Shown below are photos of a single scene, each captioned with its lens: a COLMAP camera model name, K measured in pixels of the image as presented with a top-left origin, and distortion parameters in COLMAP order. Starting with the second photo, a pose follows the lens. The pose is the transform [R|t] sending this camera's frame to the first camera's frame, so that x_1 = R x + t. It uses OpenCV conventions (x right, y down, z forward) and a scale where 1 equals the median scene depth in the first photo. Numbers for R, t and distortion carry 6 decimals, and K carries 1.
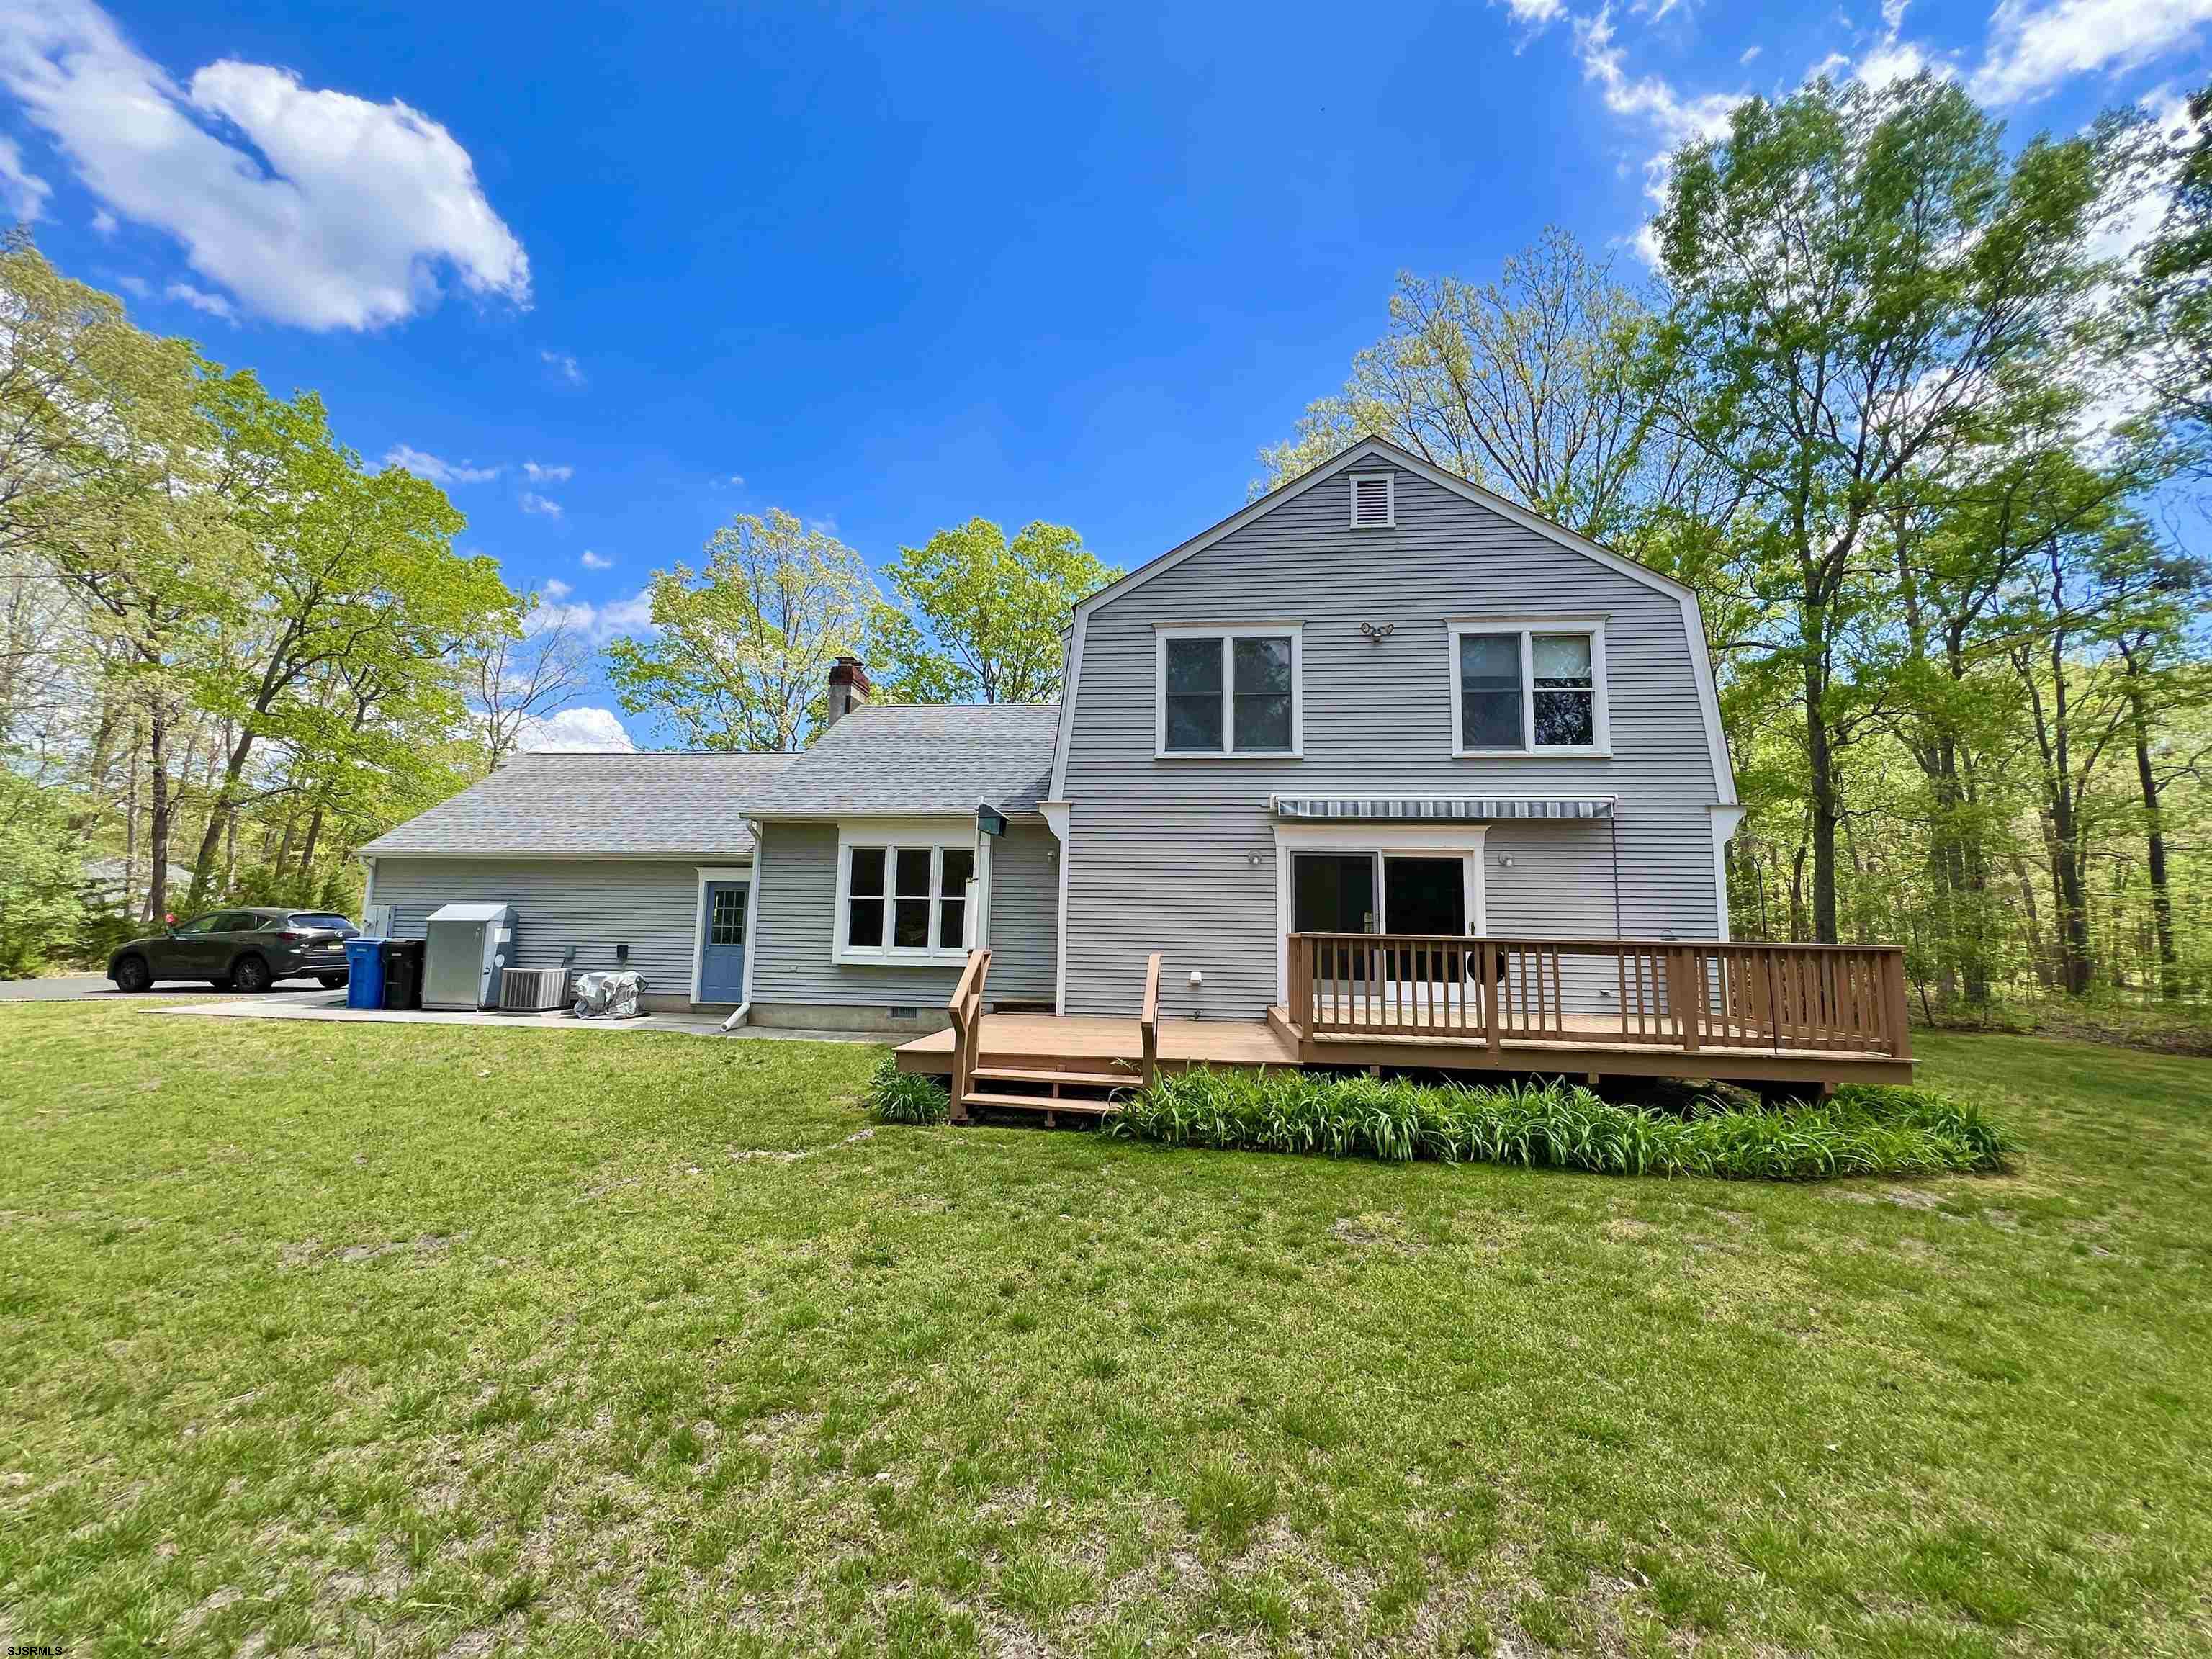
lens RADIAL K [[889.7, 0, 1102.7], [0, 889.7, 826.6], [0, 0, 1]] dist [-0.000552, 0.000196]
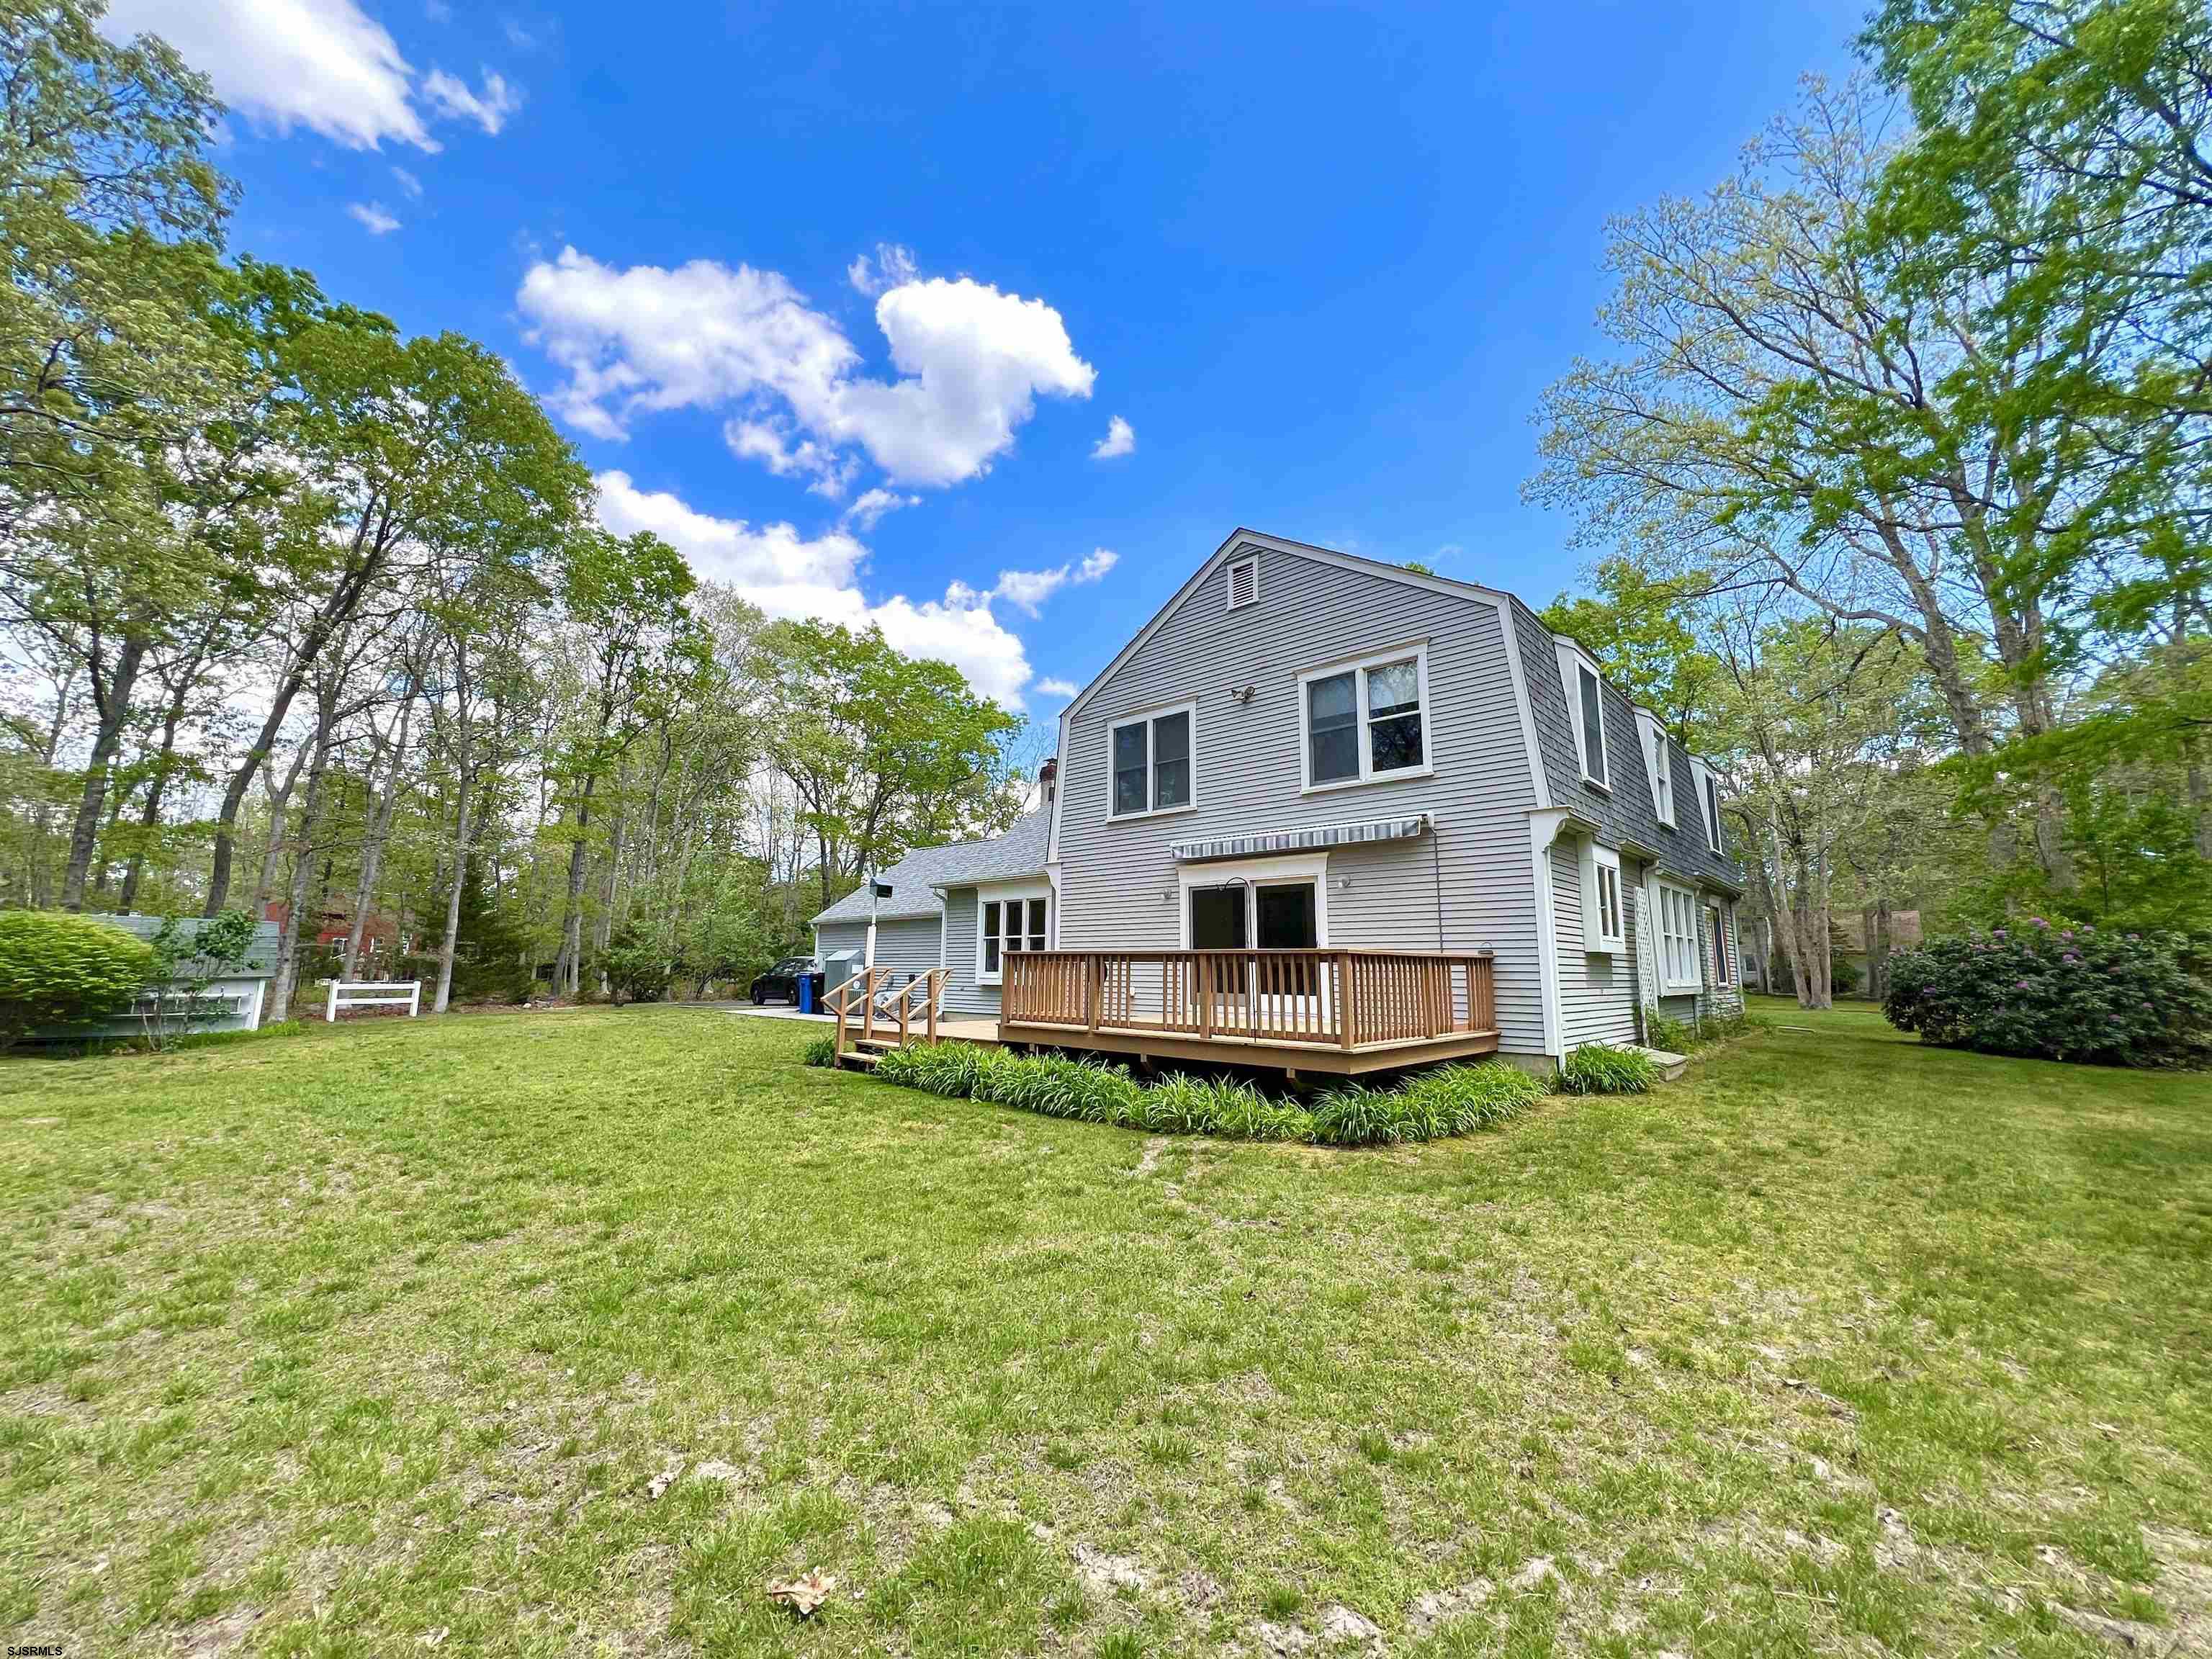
lens RADIAL K [[888.4, 0, 1101.1], [0, 888.4, 826.3], [0, 0, 1]] dist [-0.000831, 0.000168]
pose [[0.799374, -0.108985, -0.590867, 0.860104], [0.080198, 0.993966, -0.074838, 0.026727], [0.595457, 0.012437, 0.803291, -0.050148]]
